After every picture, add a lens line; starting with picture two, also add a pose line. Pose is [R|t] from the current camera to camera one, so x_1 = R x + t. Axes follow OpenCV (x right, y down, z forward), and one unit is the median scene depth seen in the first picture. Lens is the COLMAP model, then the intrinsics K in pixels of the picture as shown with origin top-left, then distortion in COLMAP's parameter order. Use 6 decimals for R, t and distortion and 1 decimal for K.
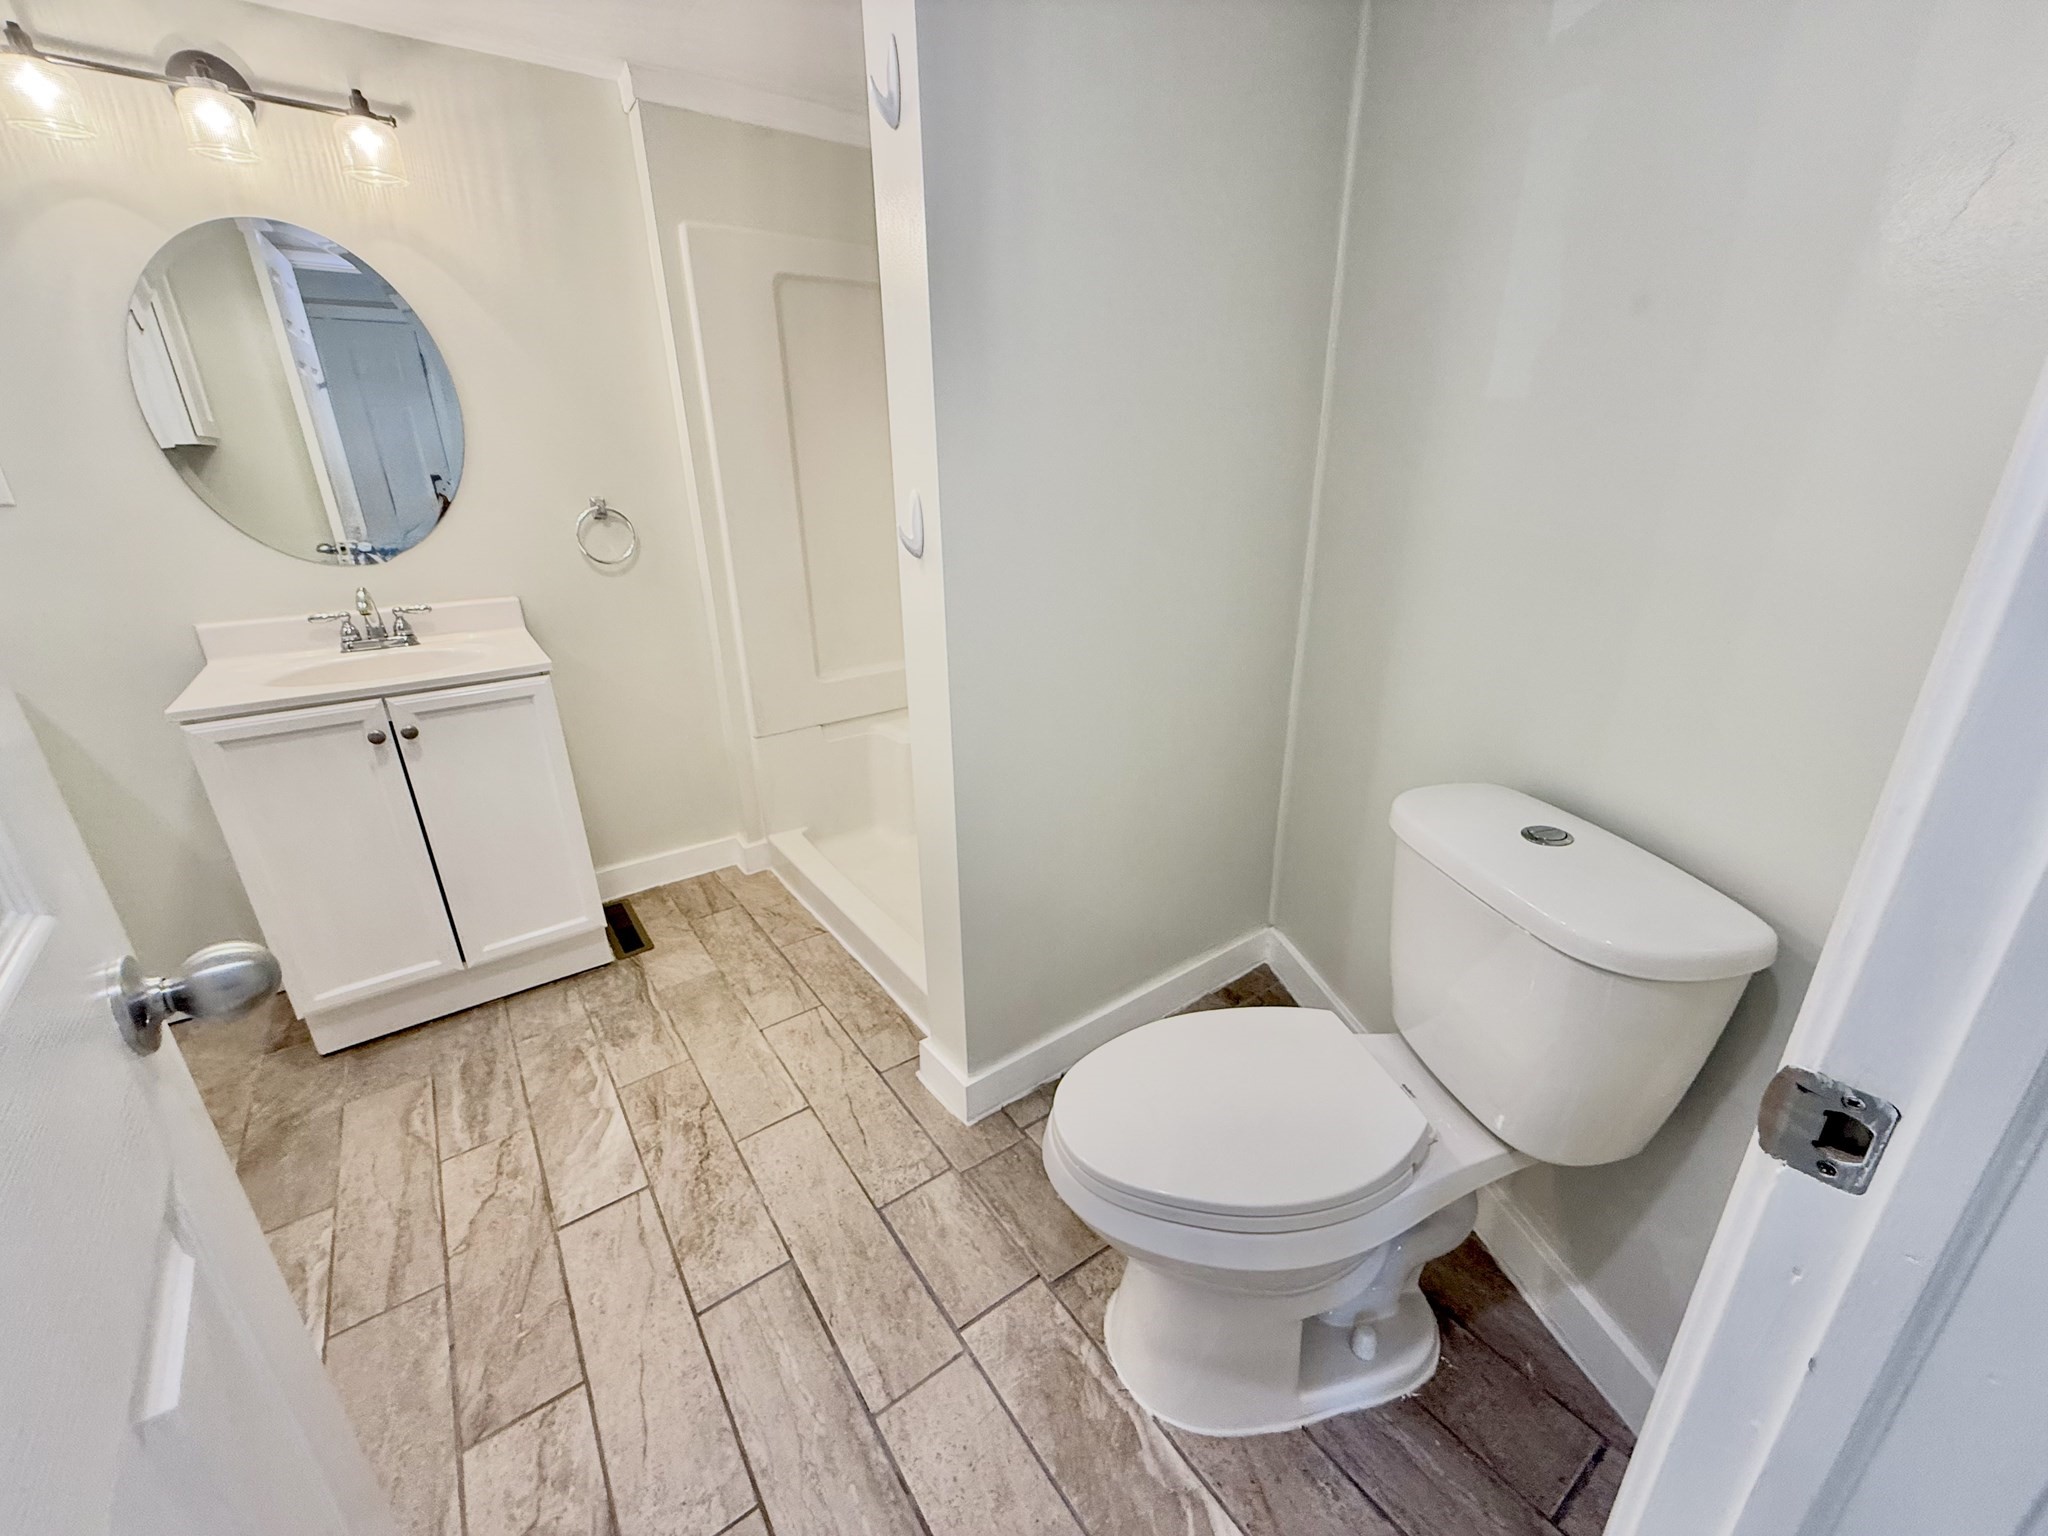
lens RADIAL K [[815.6, 0, 1017.6], [0, 815.6, 767.3], [0, 0, 1]] dist [0.000048, 0.000076]
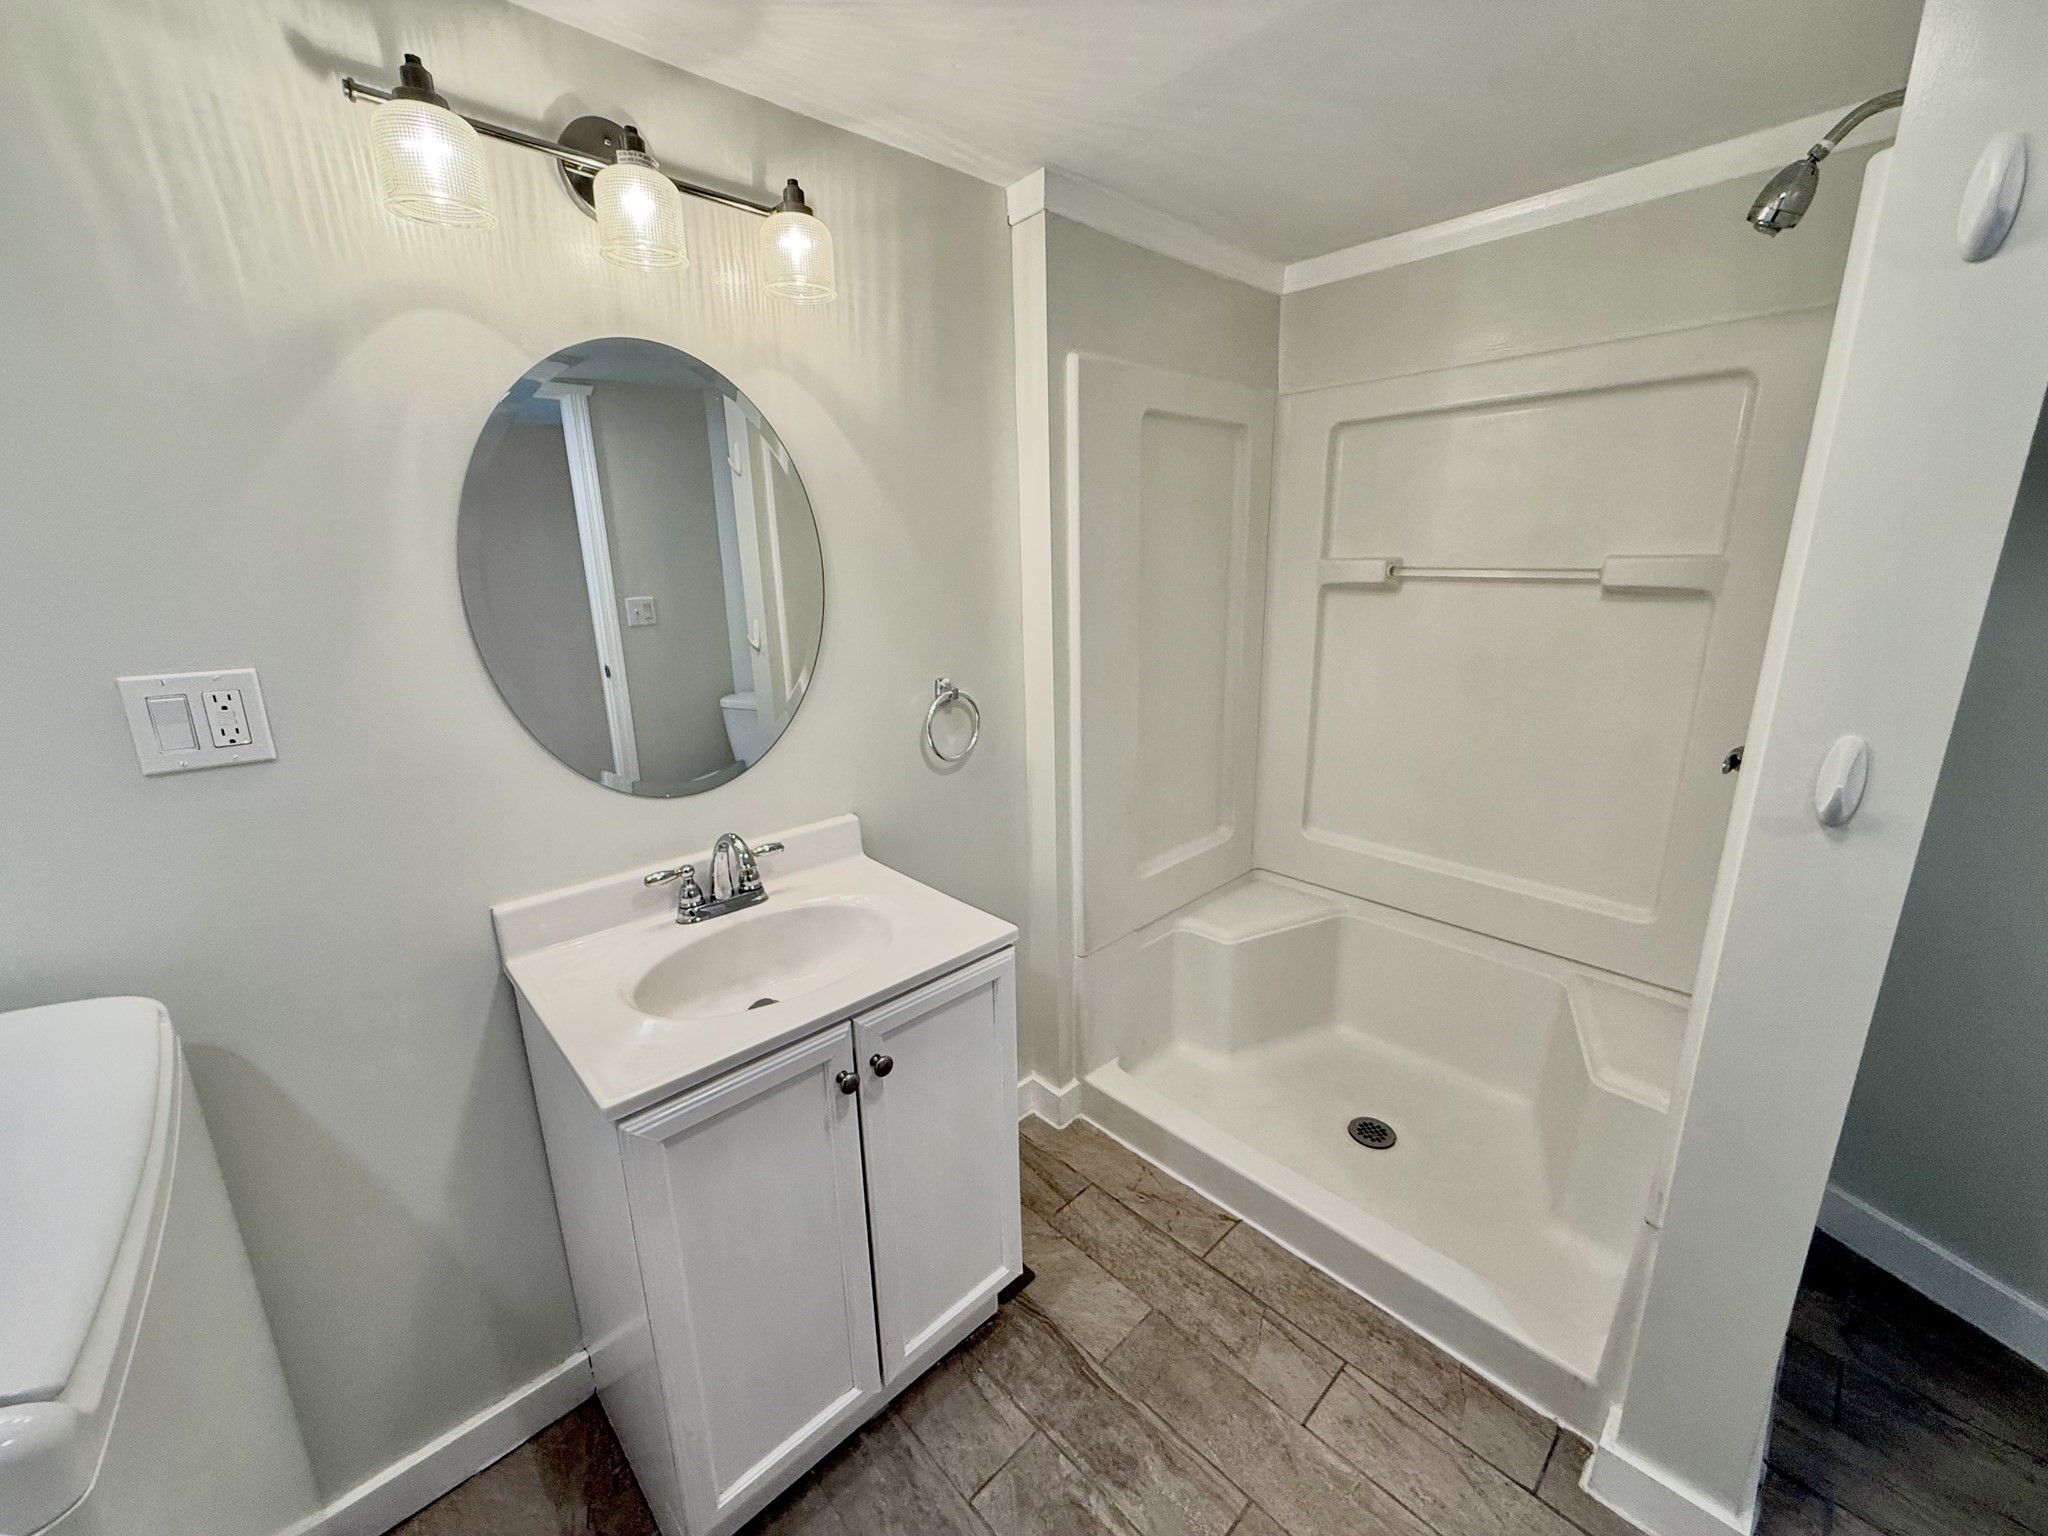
lens RADIAL K [[815.6, 0, 1023.3], [0, 815.6, 768.7], [0, 0, 1]] dist [0.000048, 0.000076]
pose [[0.991681, -0.038319, 0.122886, -0.625700], [0.051060, 0.993446, -0.102269, -0.187766], [-0.118162, 0.107692, 0.987137, 0.265579]]
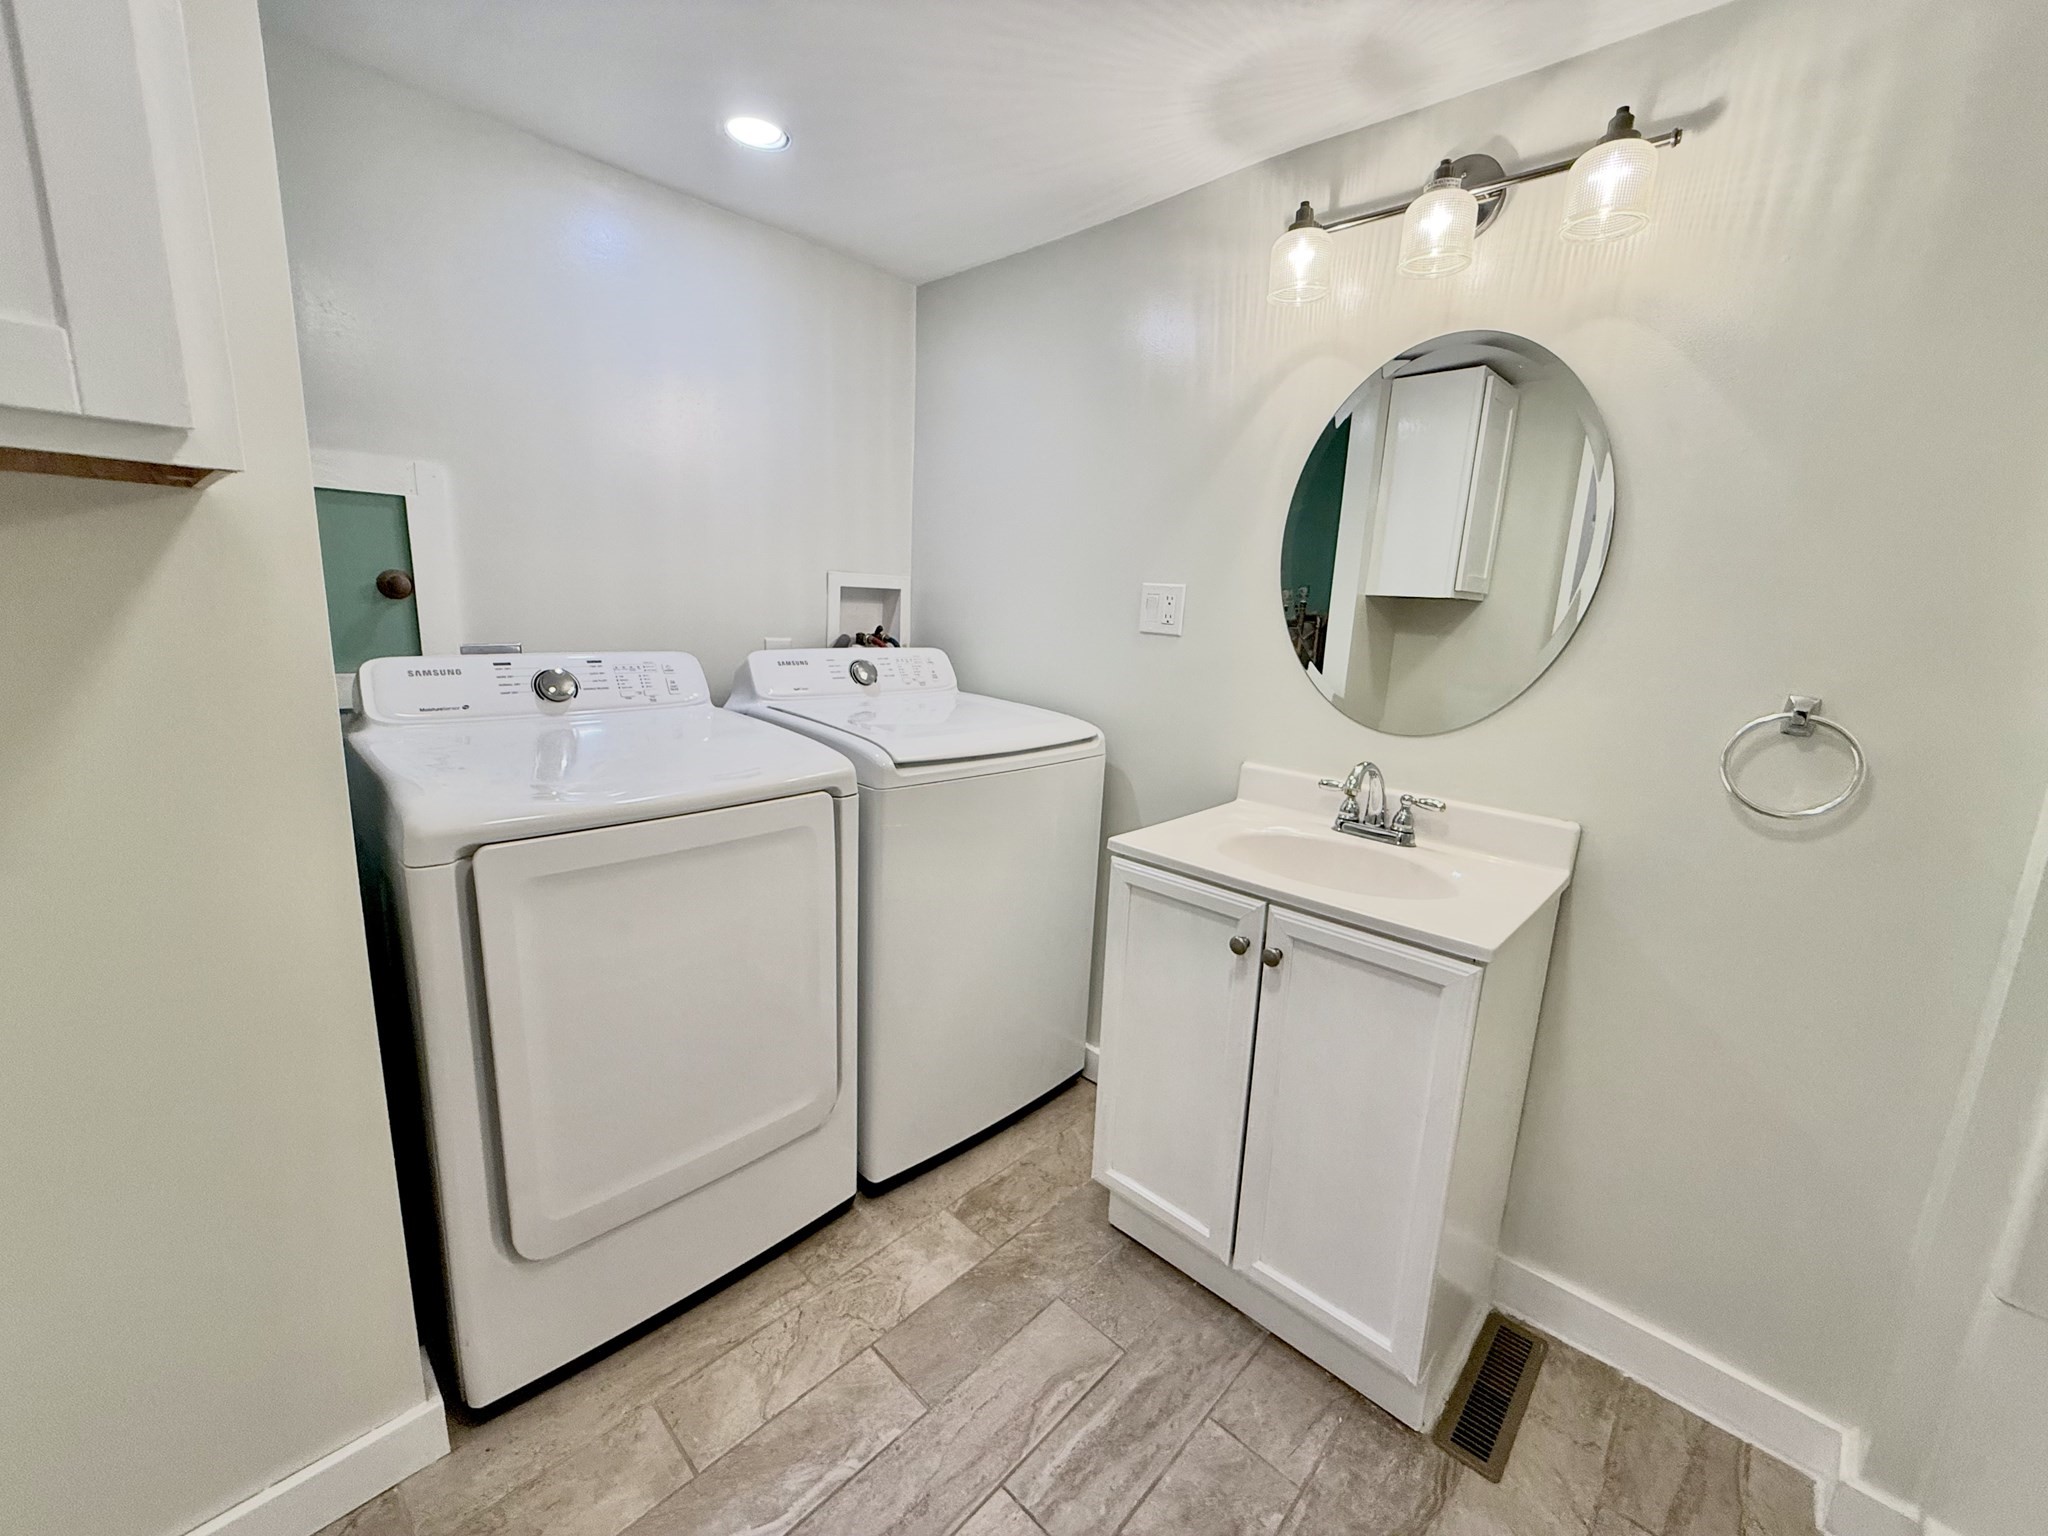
lens RADIAL K [[815.6, 0, 1027.6], [0, 815.6, 767.8], [0, 0, 1]] dist [0.000048, 0.000076]
pose [[0.181122, 0.215846, -0.959482, -0.103952], [-0.392985, 0.910226, 0.130581, -0.184804], [0.901531, 0.353411, 0.249686, 0.495704]]
